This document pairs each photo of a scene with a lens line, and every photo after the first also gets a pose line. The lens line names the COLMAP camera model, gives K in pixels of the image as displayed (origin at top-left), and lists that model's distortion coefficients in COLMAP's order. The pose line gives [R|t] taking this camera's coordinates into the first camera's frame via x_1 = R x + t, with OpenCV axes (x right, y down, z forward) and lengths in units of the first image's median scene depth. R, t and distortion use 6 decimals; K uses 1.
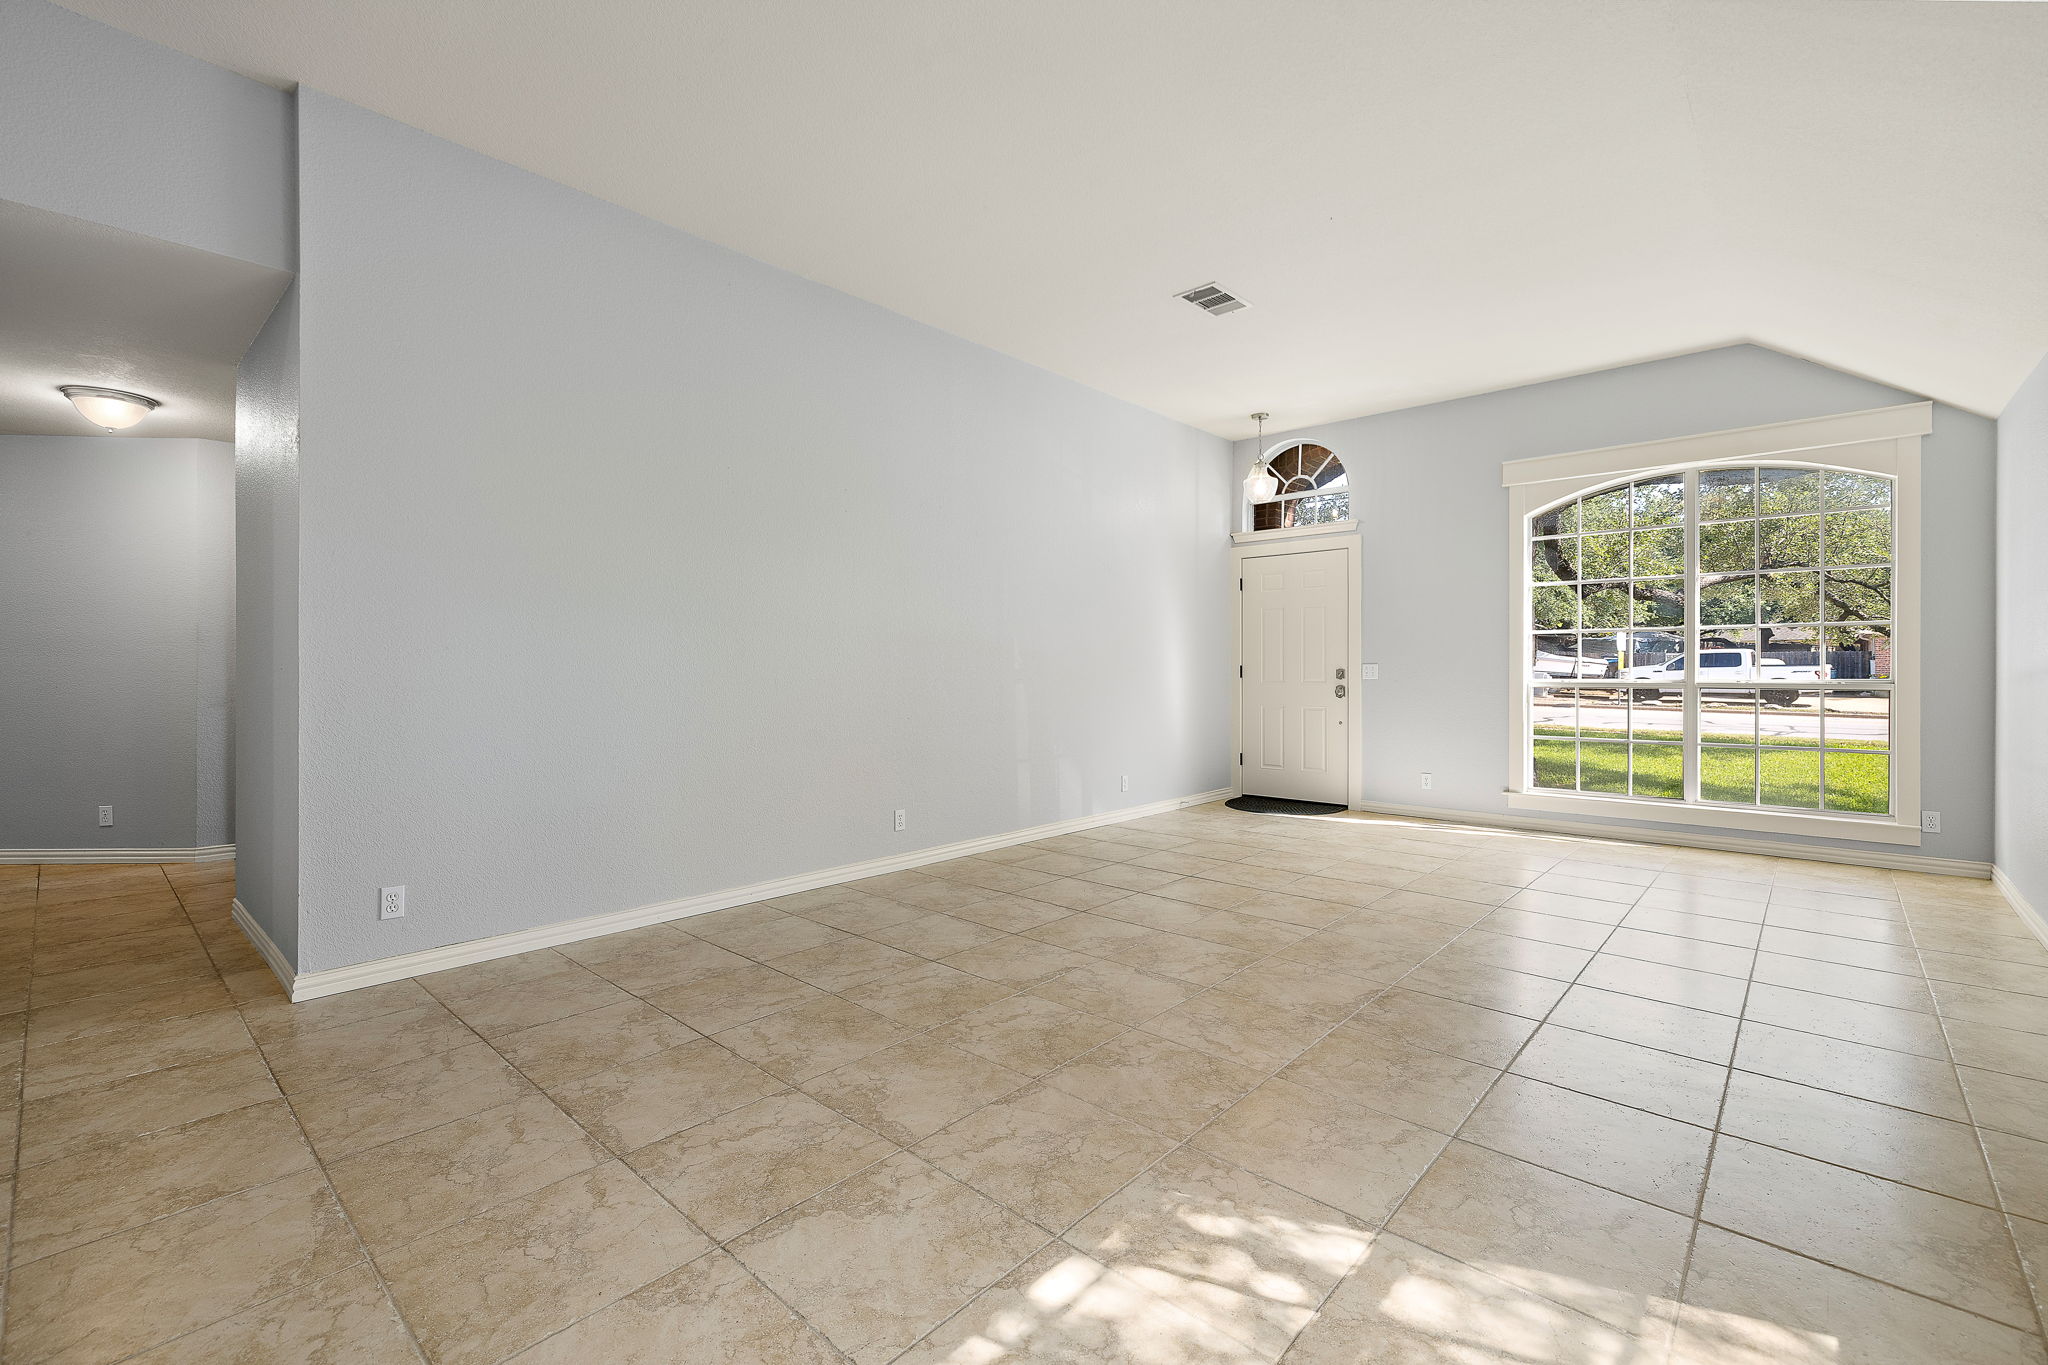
lens RADIAL K [[869.7, 0, 1005.0], [0, 869.7, 673.3], [0, 0, 1]] dist [0.003089, 0.000341]
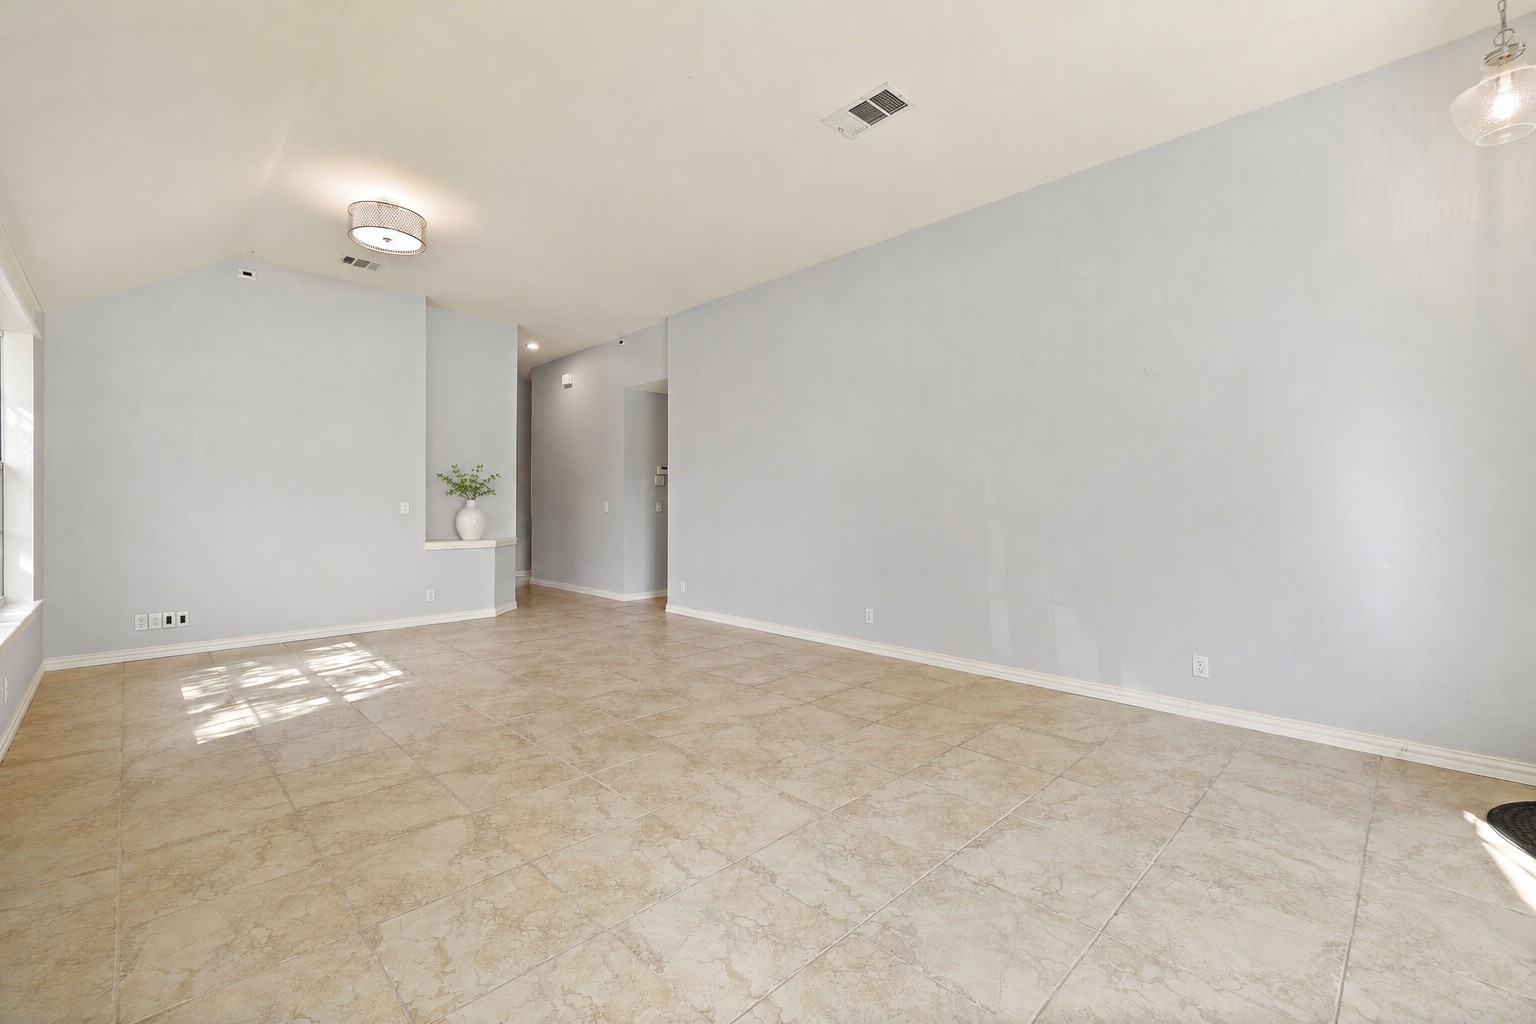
lens RADIAL K [[652.3, 0, 760.4], [0, 652.3, 496.5], [0, 0, 1]] dist [0.003089, 0.000341]
pose [[-0.045124, -0.008556, -0.998945, 1.607642], [-0.005438, 0.999951, -0.008319, -0.014805], [0.998967, 0.005057, -0.045168, 1.559250]]
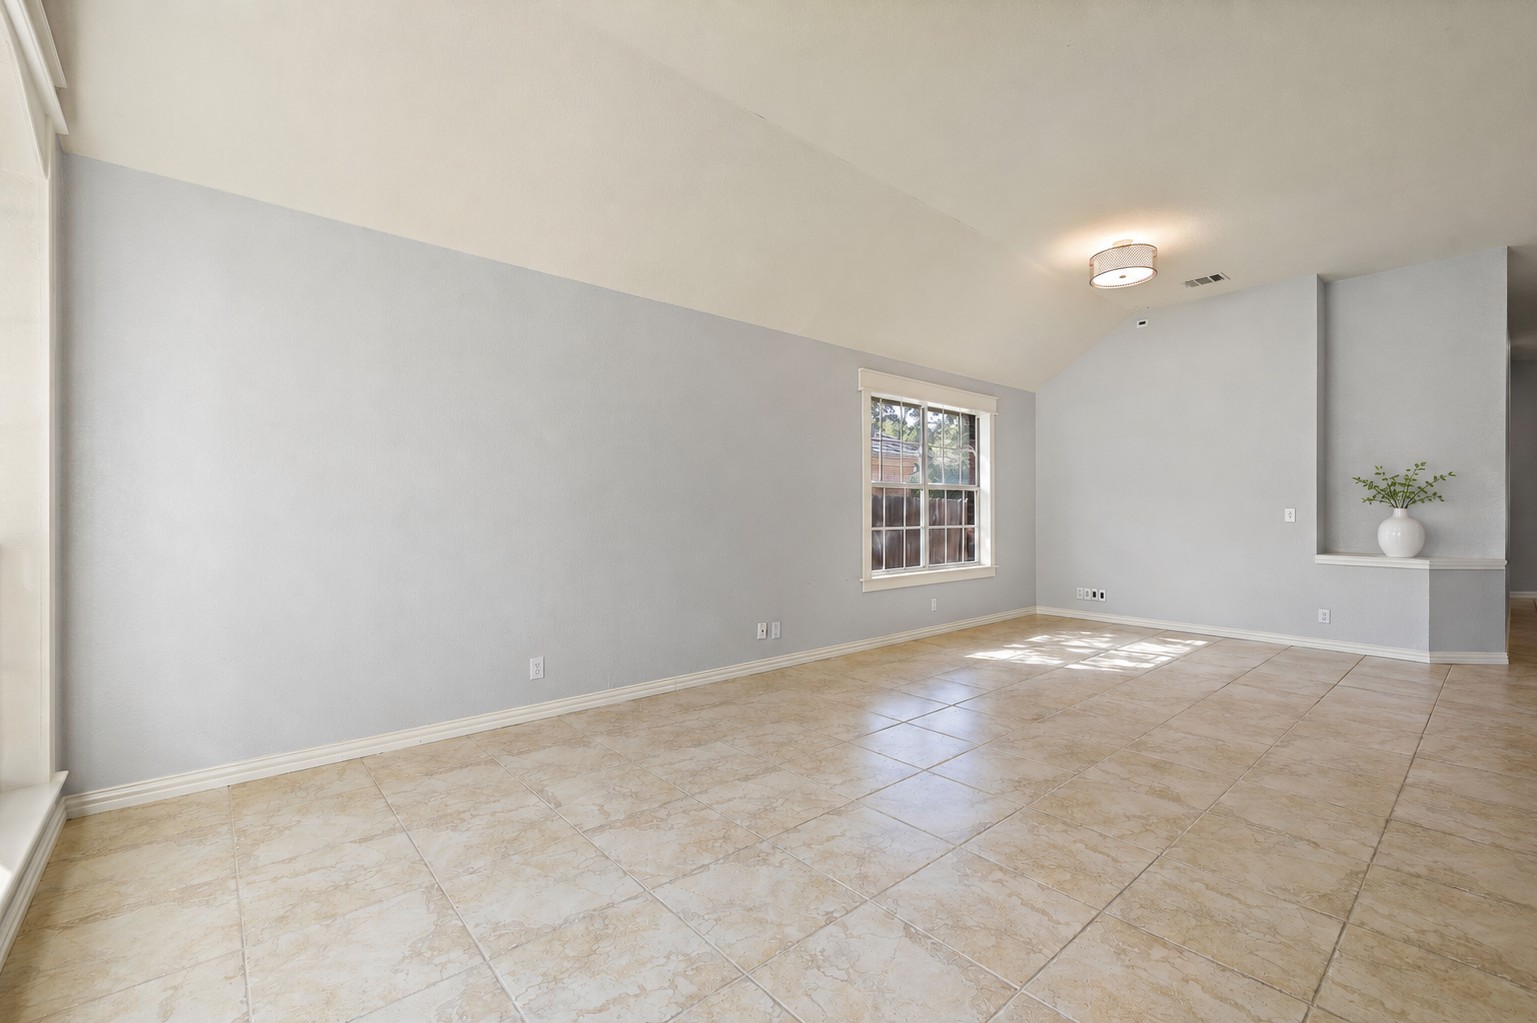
lens RADIAL K [[652.7, 0, 779.0], [0, 652.7, 516.0], [0, 0, 1]] dist [0.003089, 0.000341]
pose [[-0.995748, -0.003027, 0.092073, 0.869062], [-0.001417, 0.999845, 0.017543, -0.025296], [-0.092112, 0.017338, -0.995598, 2.446007]]
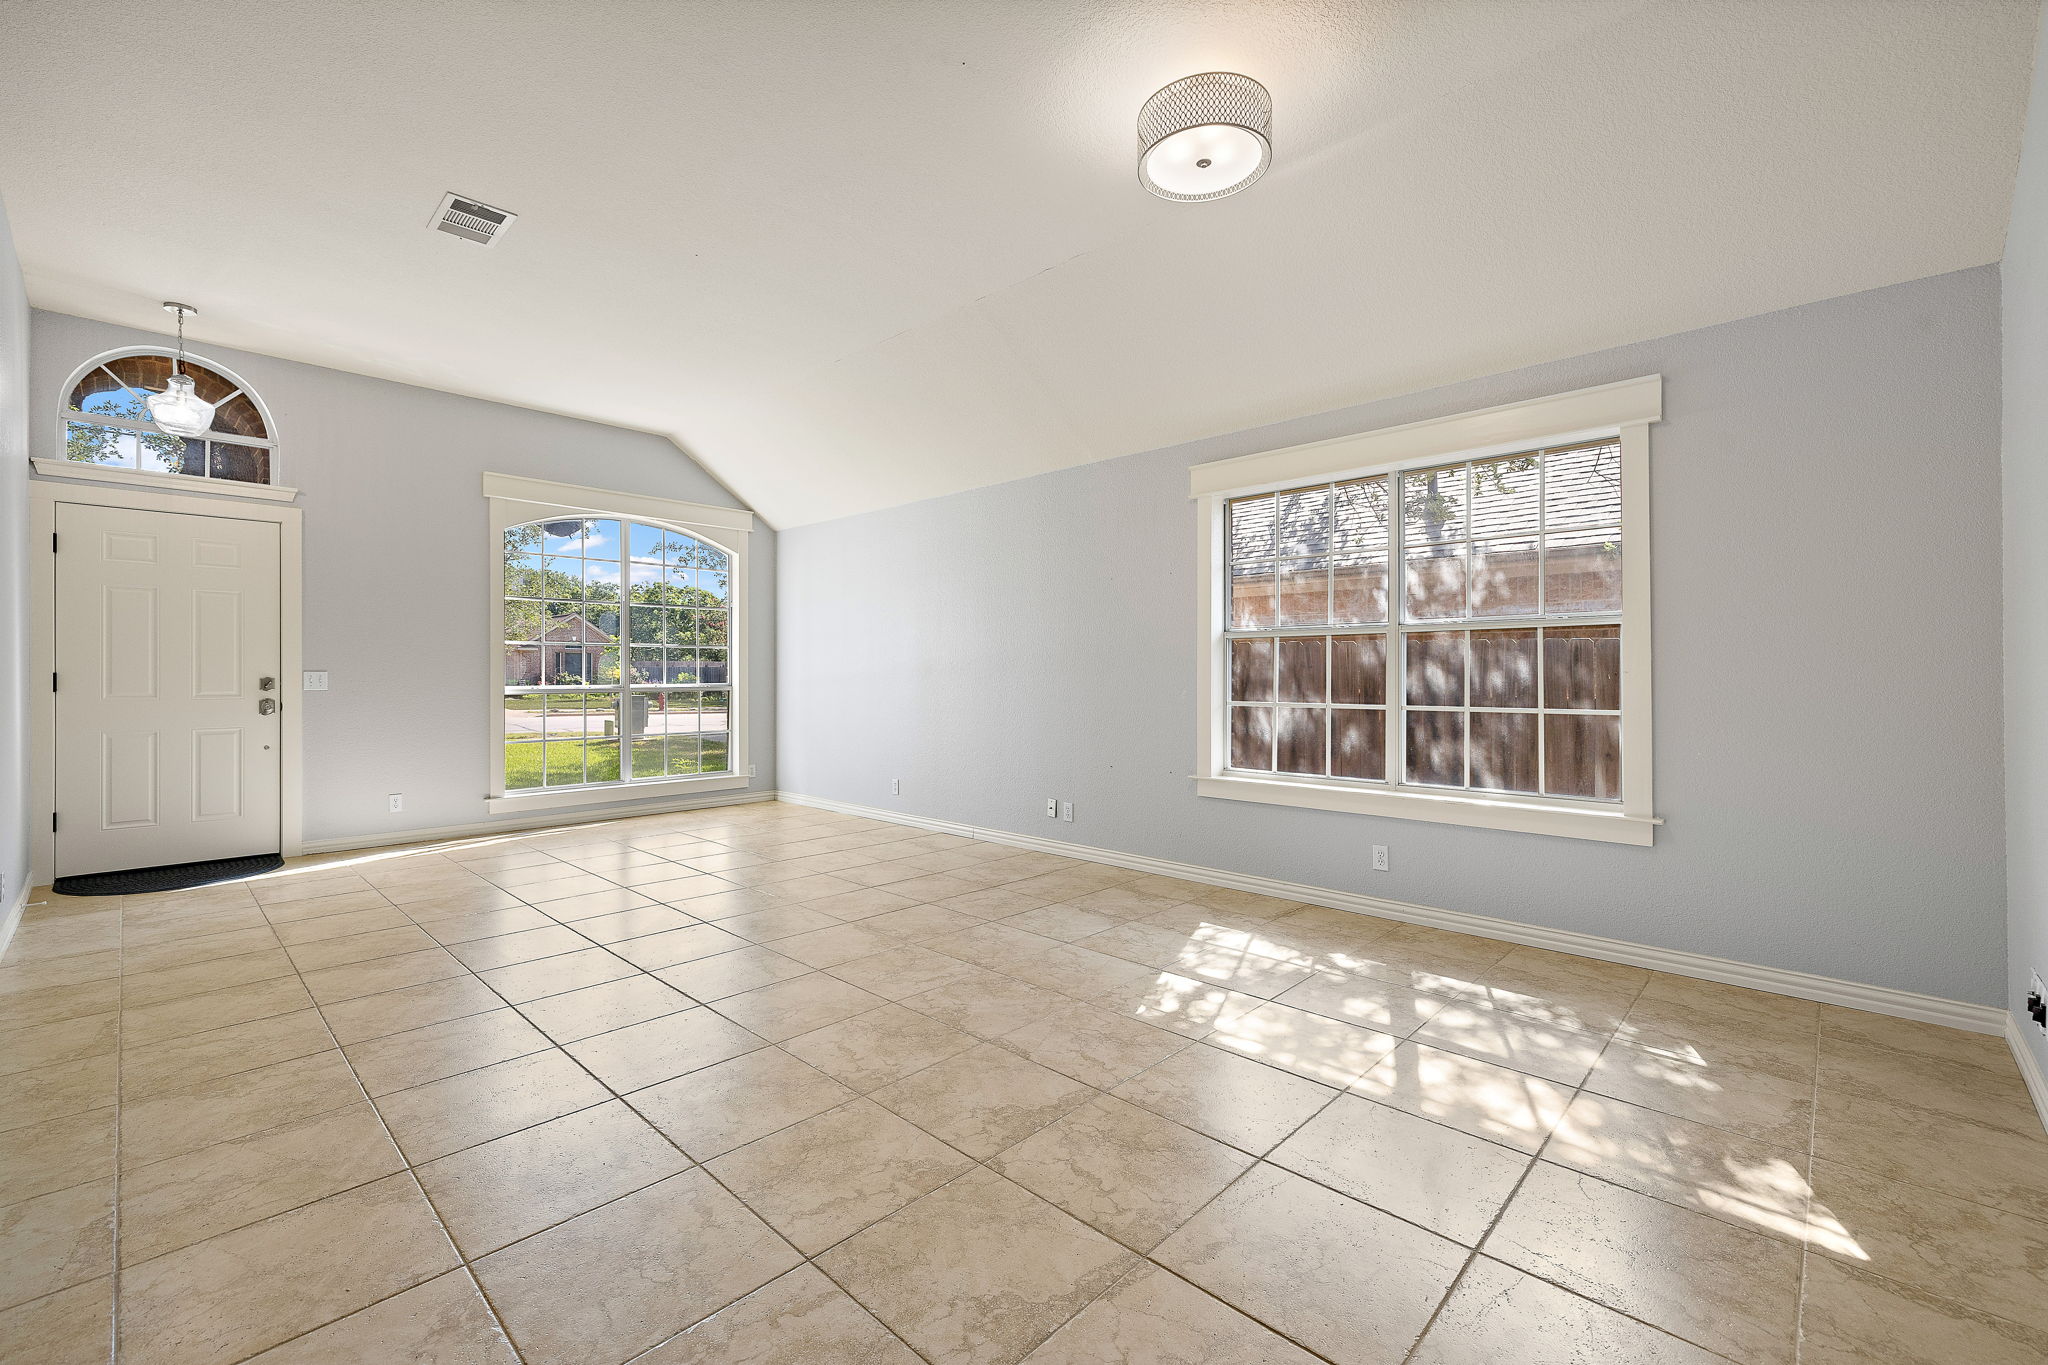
lens RADIAL K [[869.7, 0, 1027.9], [0, 869.7, 679.4], [0, 0, 1]] dist [0.003089, 0.000341]
pose [[0.010875, -0.003250, 0.999936, -0.951010], [0.005642, 0.999979, 0.003189, -0.004774], [-0.999925, 0.005607, 0.010893, 0.812829]]
